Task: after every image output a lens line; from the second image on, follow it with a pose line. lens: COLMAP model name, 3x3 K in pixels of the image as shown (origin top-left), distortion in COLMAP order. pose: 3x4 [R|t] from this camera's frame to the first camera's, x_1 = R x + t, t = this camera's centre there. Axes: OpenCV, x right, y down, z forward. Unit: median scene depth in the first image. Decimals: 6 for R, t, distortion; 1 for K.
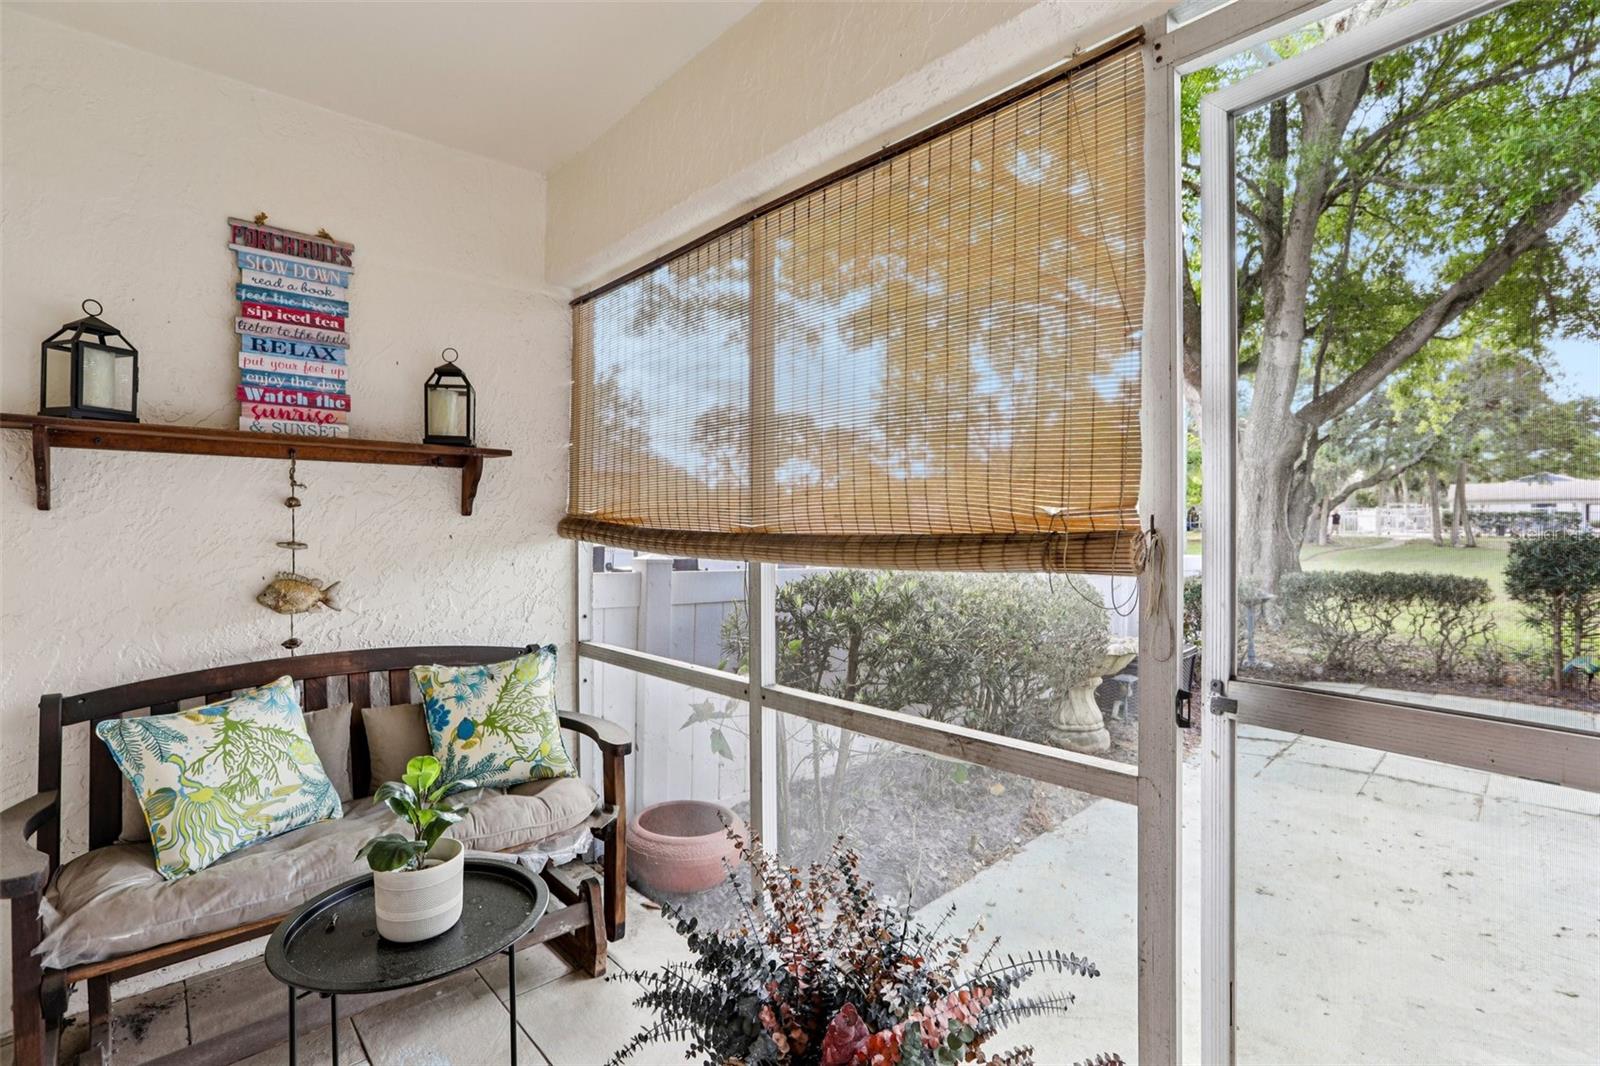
lens RADIAL K [[734.5, 0, 800.0], [0, 734.5, 533.0], [0, 0, 1]] dist [0.000739, 0.000015]
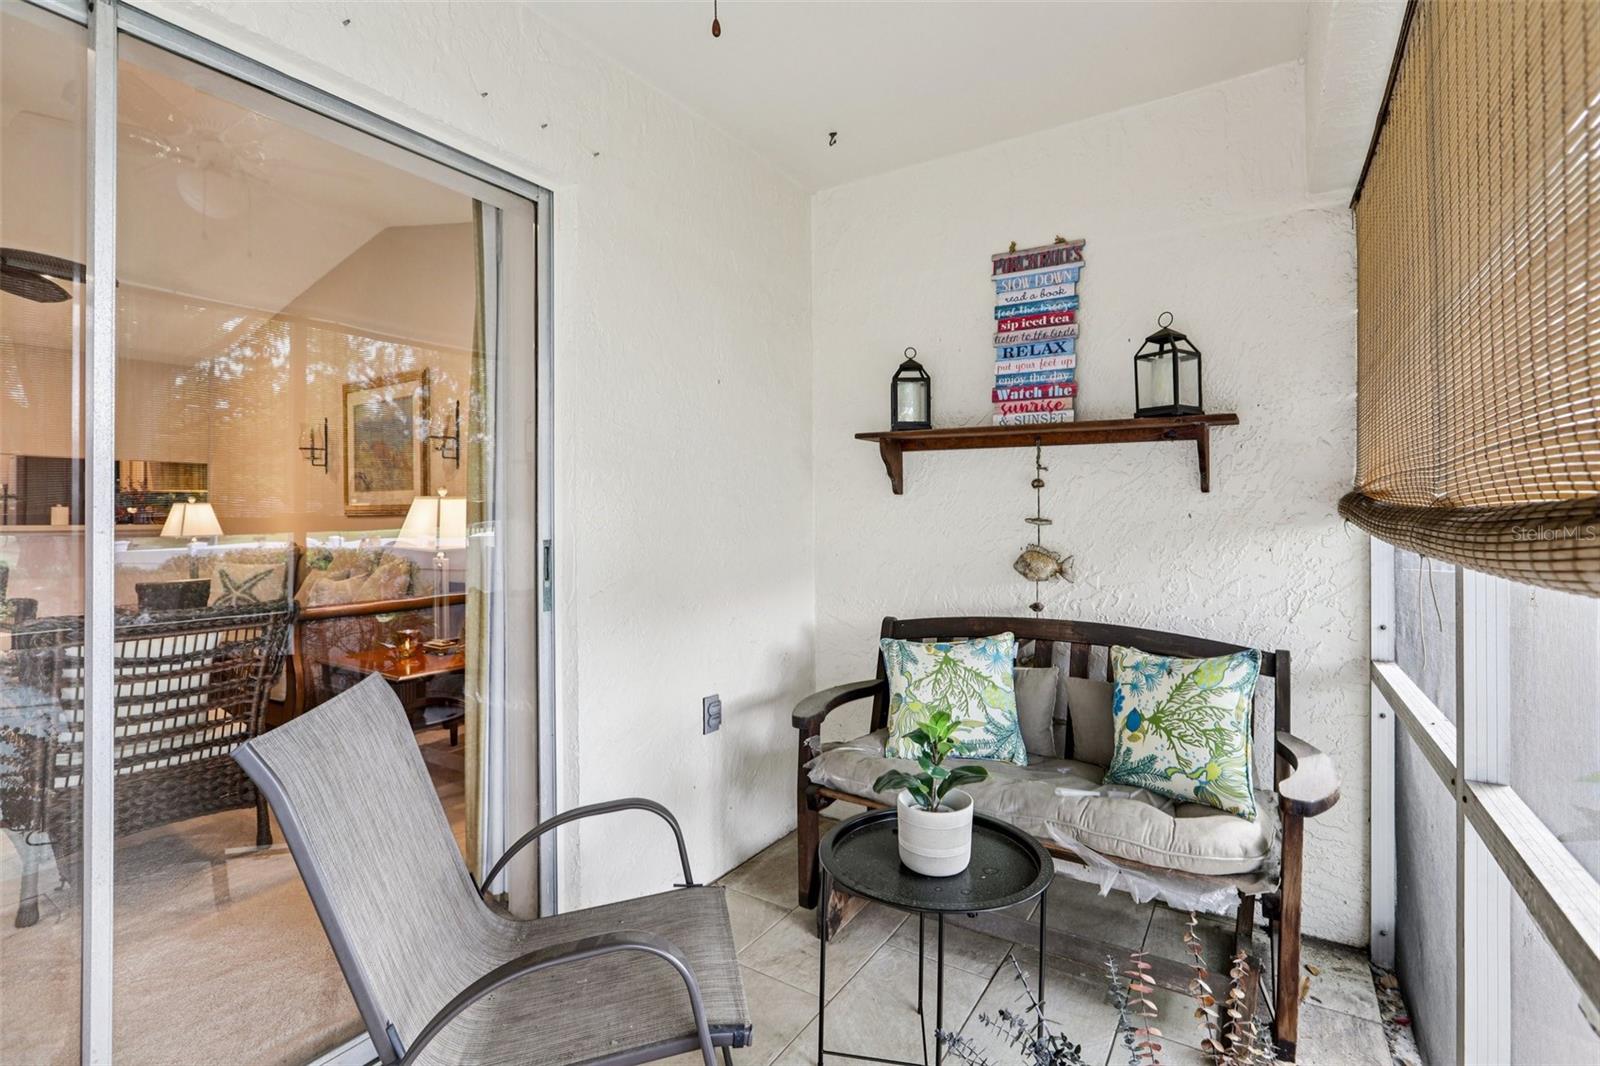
lens RADIAL K [[792.0, 0, 798.6], [0, 792.0, 500.7], [0, 0, 1]] dist [-0.001245, 0.000282]
pose [[0.278844, -0.009015, -0.960294, 0.393153], [-0.008087, 0.999898, -0.011735, 0.002705], [0.960302, 0.011038, 0.278743, 0.304405]]
